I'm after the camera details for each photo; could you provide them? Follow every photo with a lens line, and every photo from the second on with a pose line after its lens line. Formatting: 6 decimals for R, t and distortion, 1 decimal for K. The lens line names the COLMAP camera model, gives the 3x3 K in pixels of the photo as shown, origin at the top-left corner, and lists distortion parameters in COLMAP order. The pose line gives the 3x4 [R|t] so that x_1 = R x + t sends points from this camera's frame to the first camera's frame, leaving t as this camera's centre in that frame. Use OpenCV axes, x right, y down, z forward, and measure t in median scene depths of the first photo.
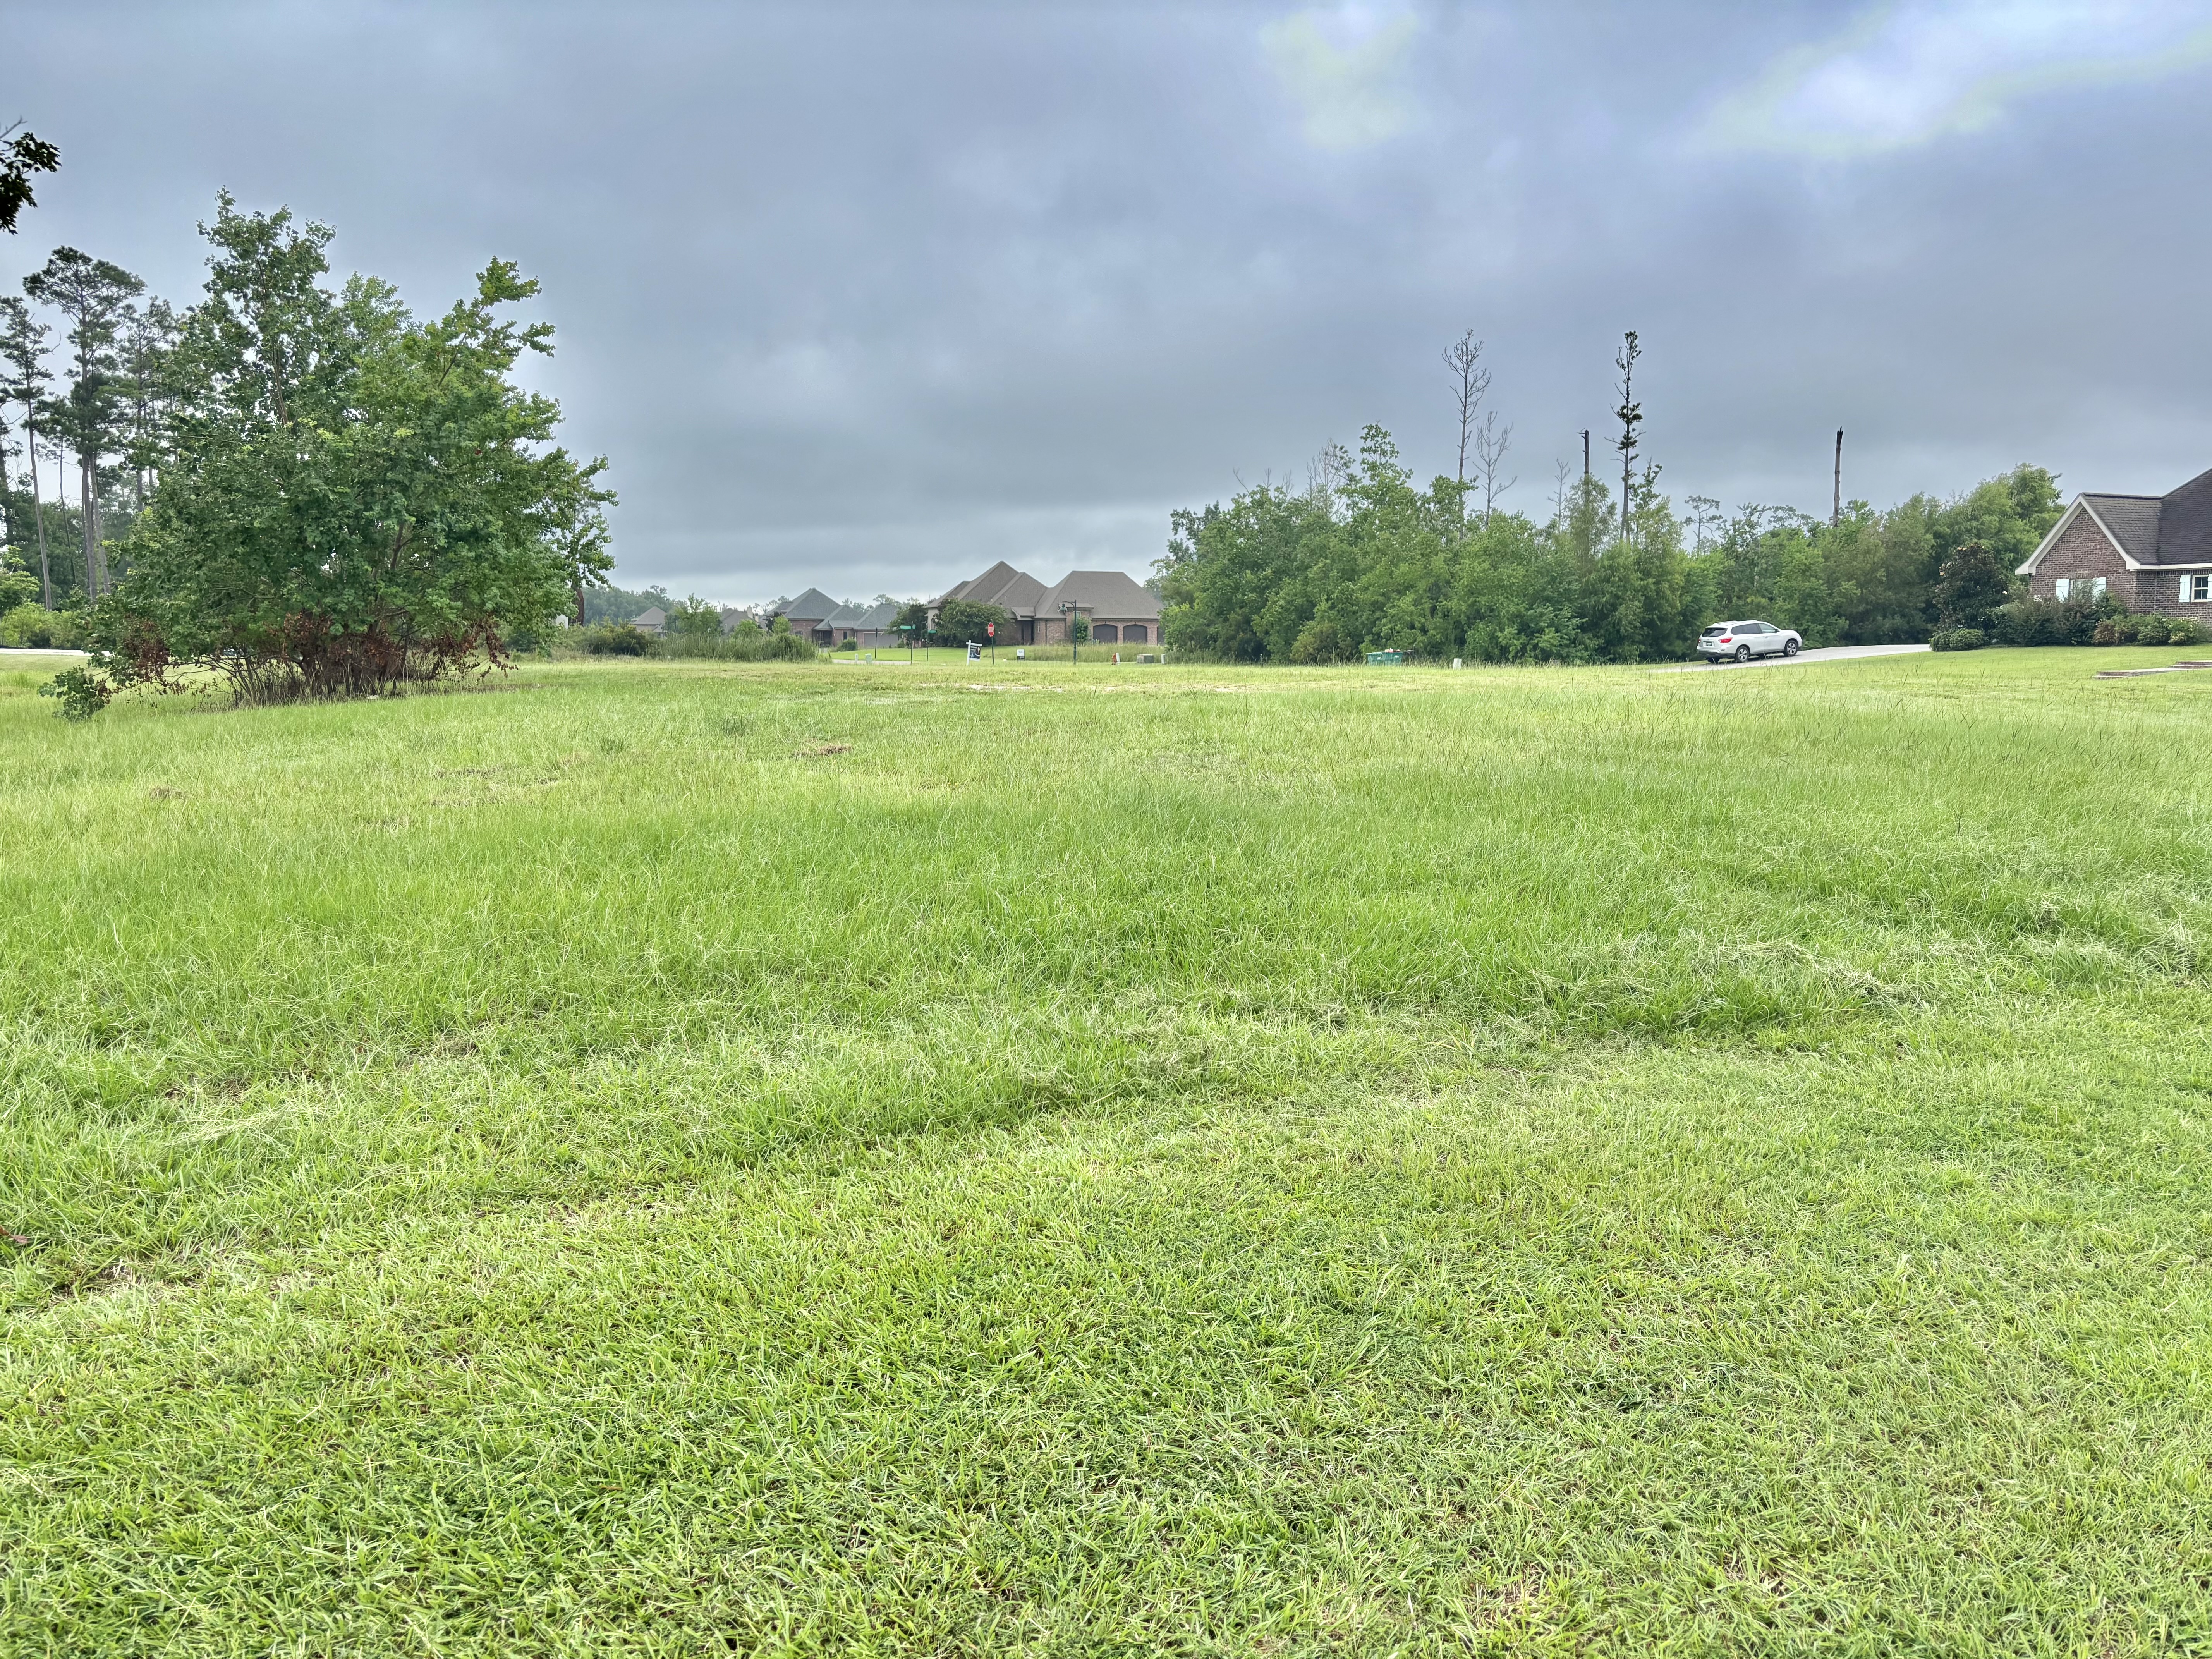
lens RADIAL K [[1676.8, 0, 1118.7], [0, 1676.8, 810.1], [0, 0, 1]] dist [0.051500, -0.053786]
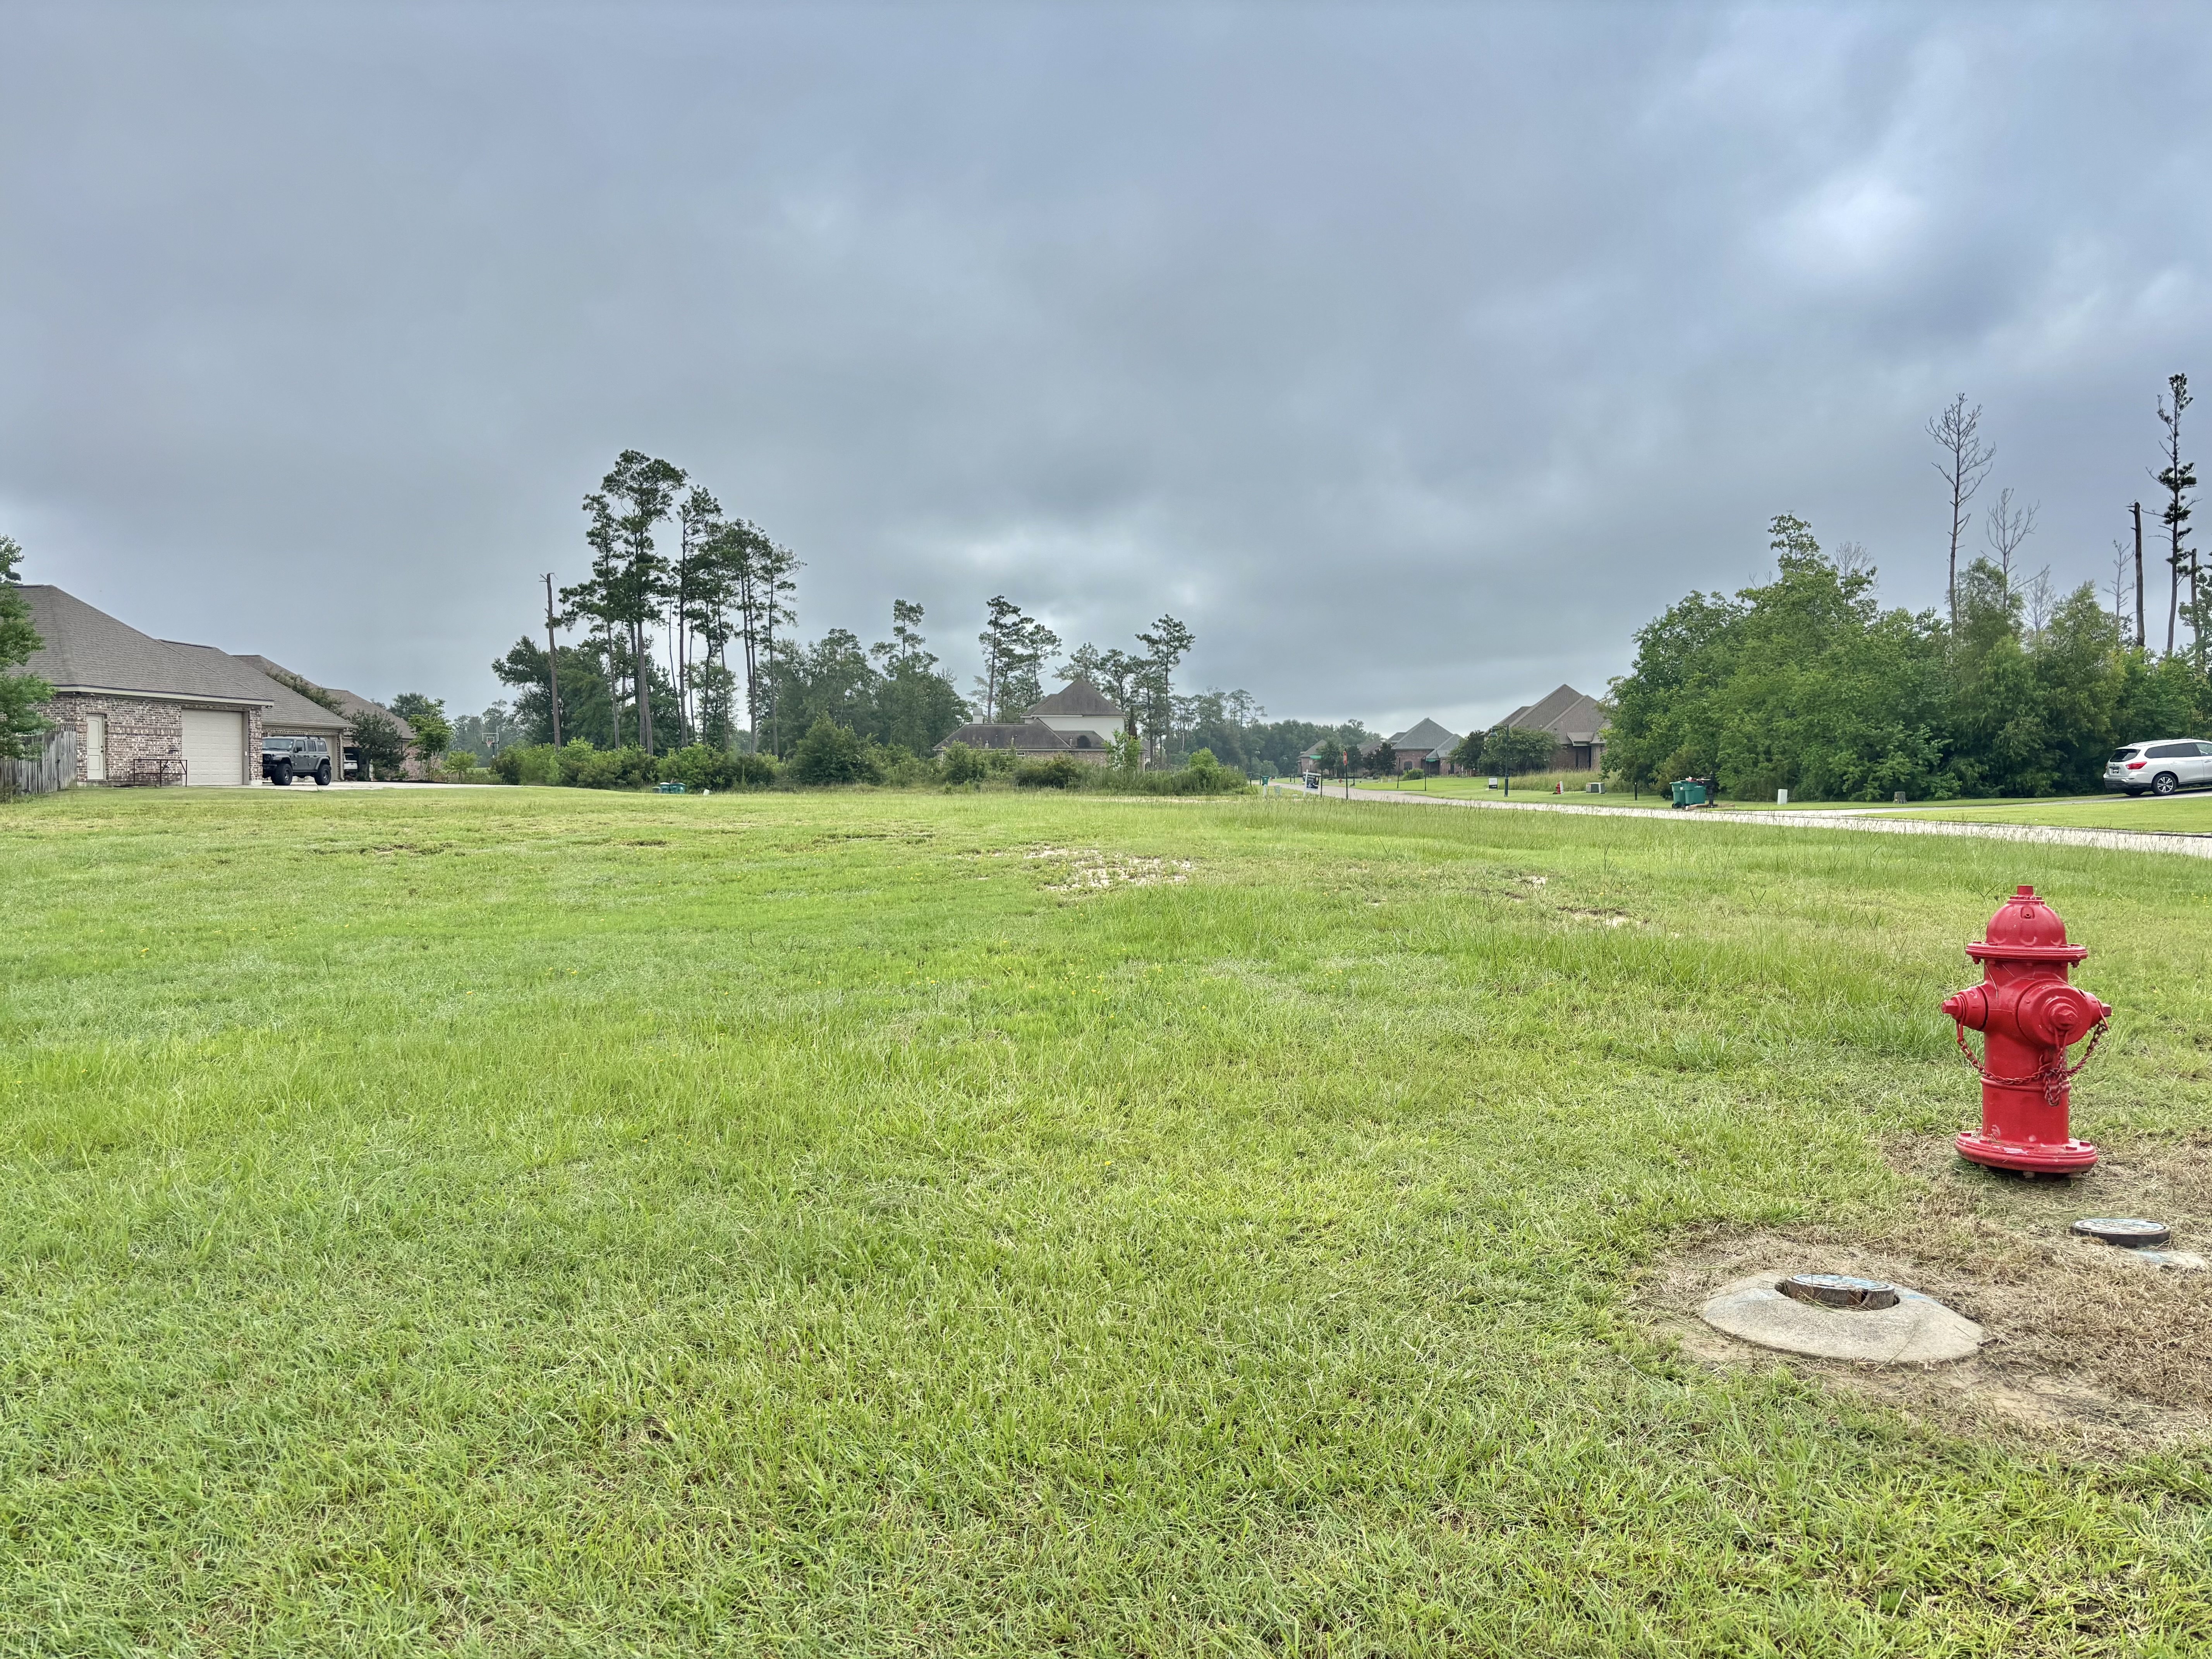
lens RADIAL K [[1676.8, 0, 1118.2], [0, 1676.8, 862.6], [0, 0, 1]] dist [0.051500, -0.053786]
pose [[0.898318, 0.018692, -0.438949, 0.835420], [-0.038775, 0.998569, -0.036830, -0.033832], [0.437632, 0.050105, 0.897757, 0.346892]]
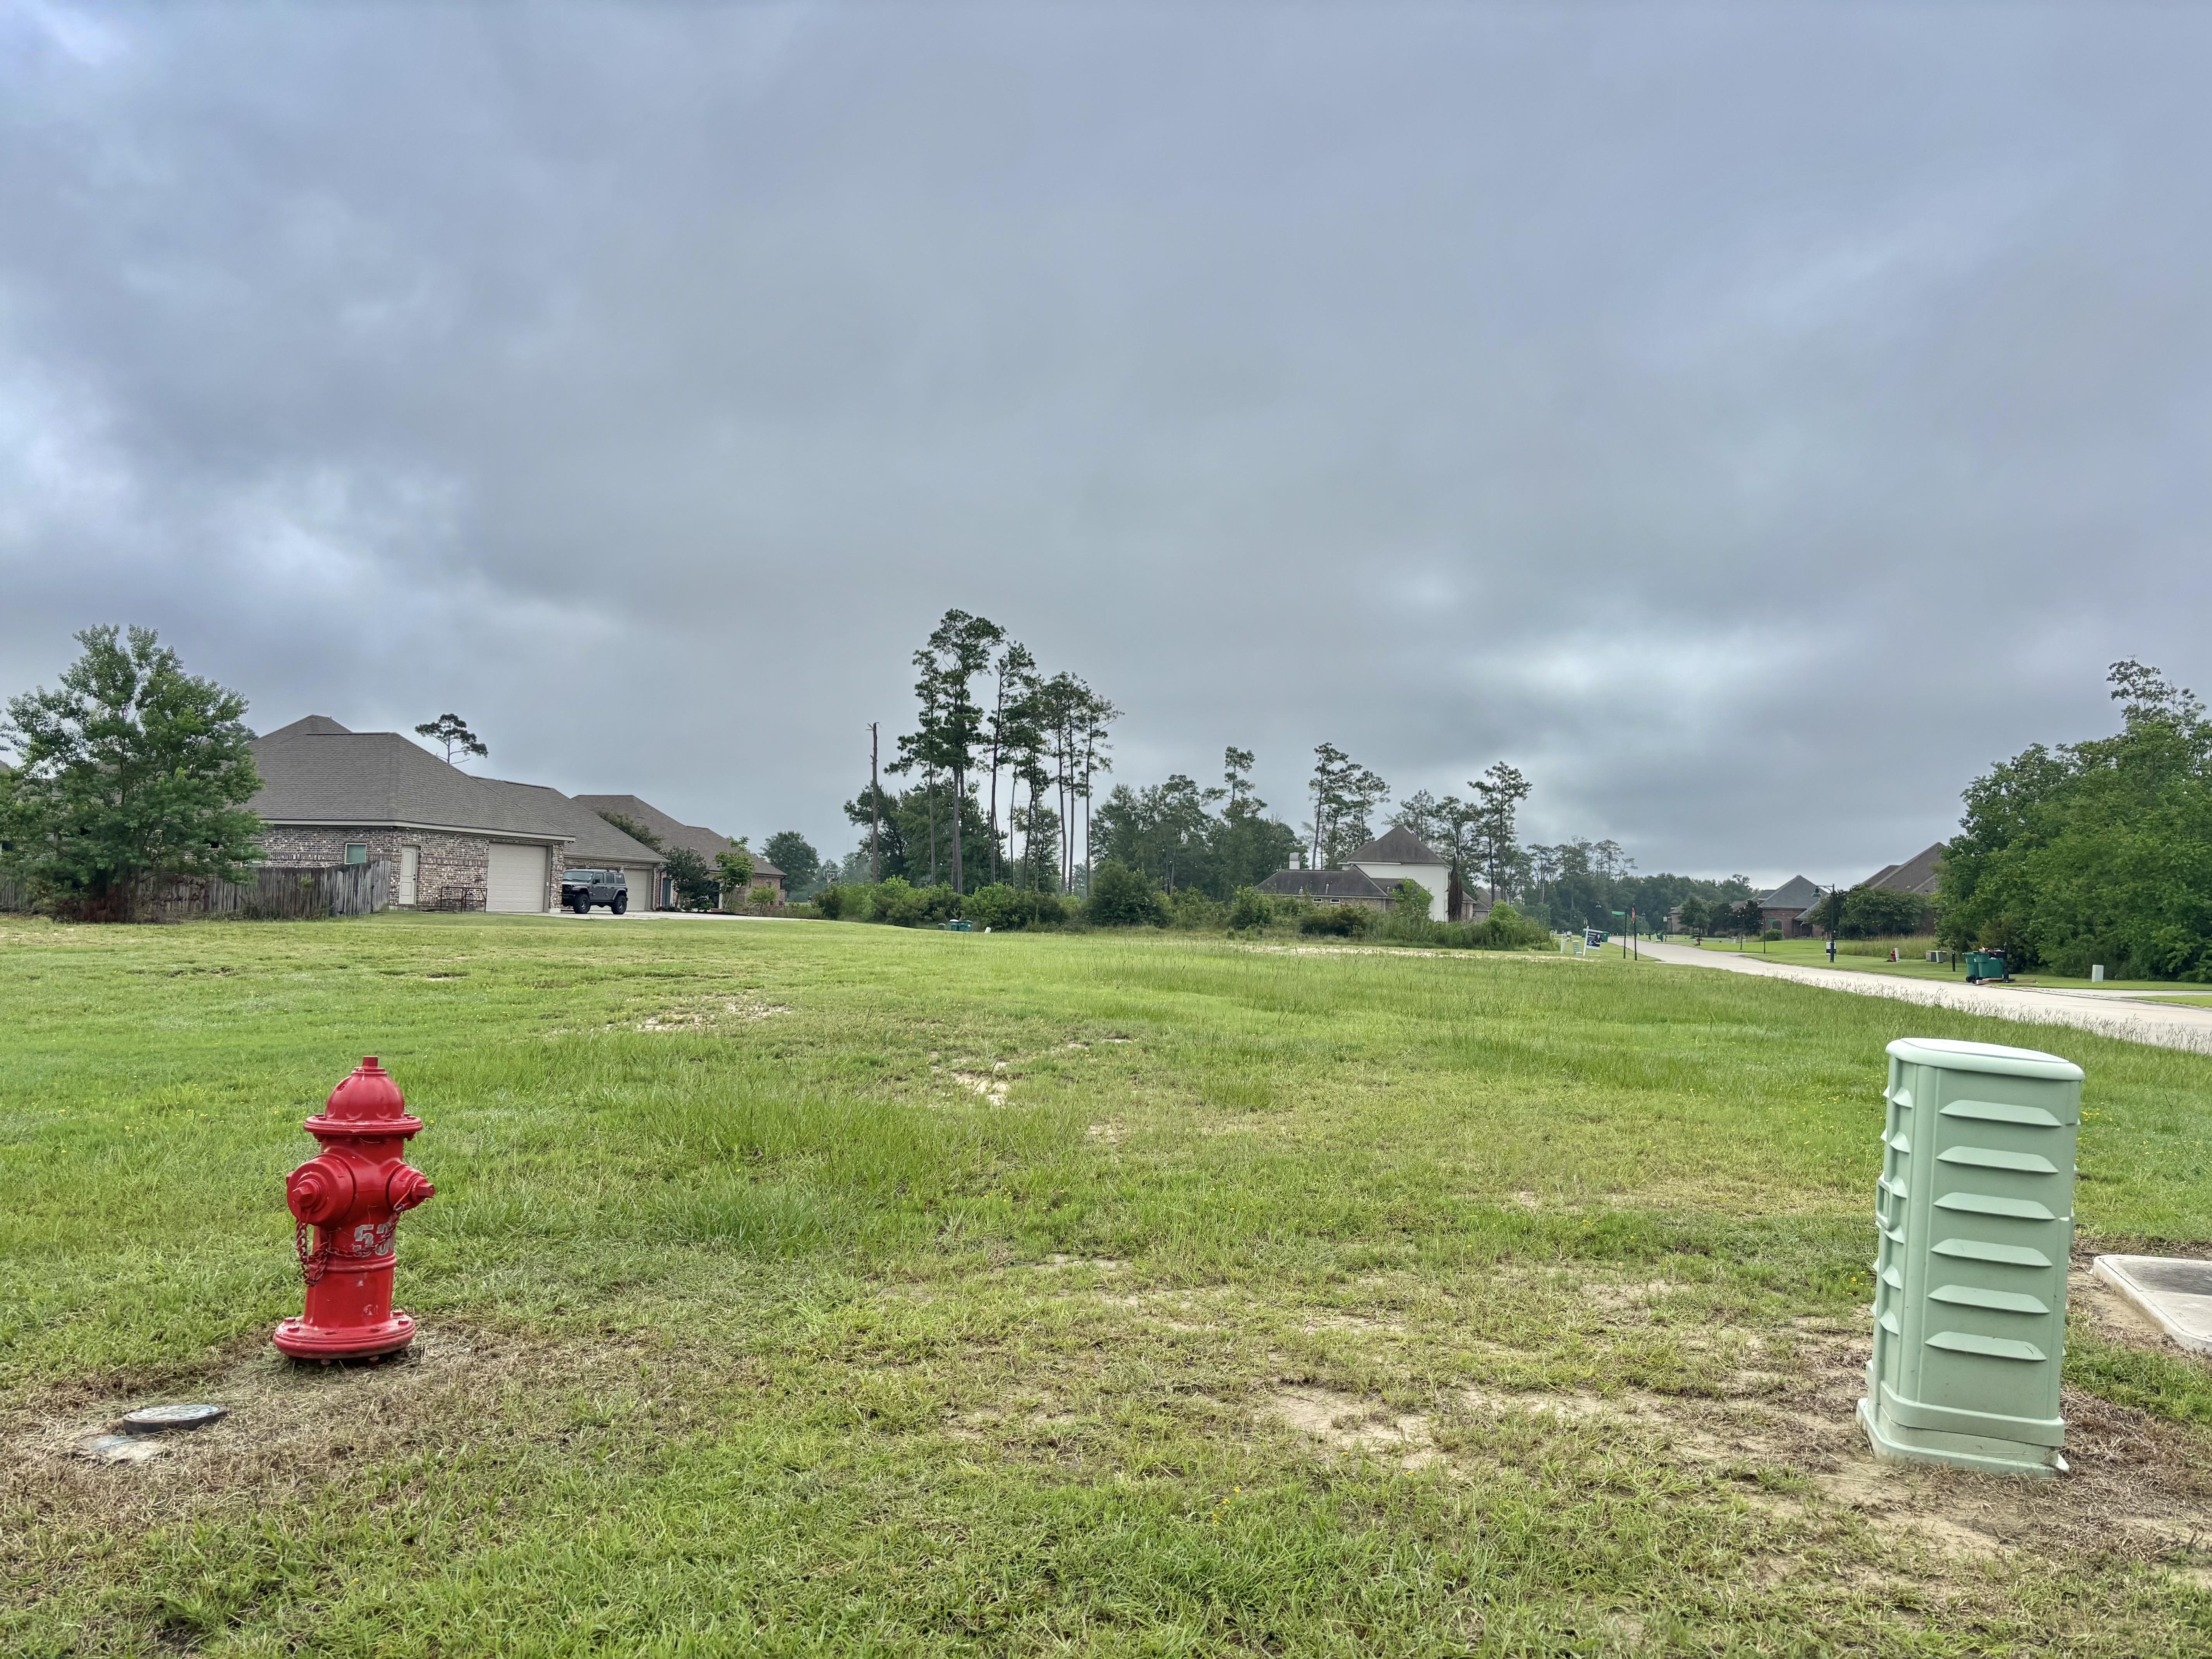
lens RADIAL K [[1676.8, 0, 1094.4], [0, 1676.8, 796.3], [0, 0, 1]] dist [0.051500, -0.053786]
pose [[0.769989, -0.026540, -0.637505, 1.032784], [-0.087099, 0.985410, -0.146223, -0.050834], [0.632085, 0.168117, 0.756443, 0.462701]]
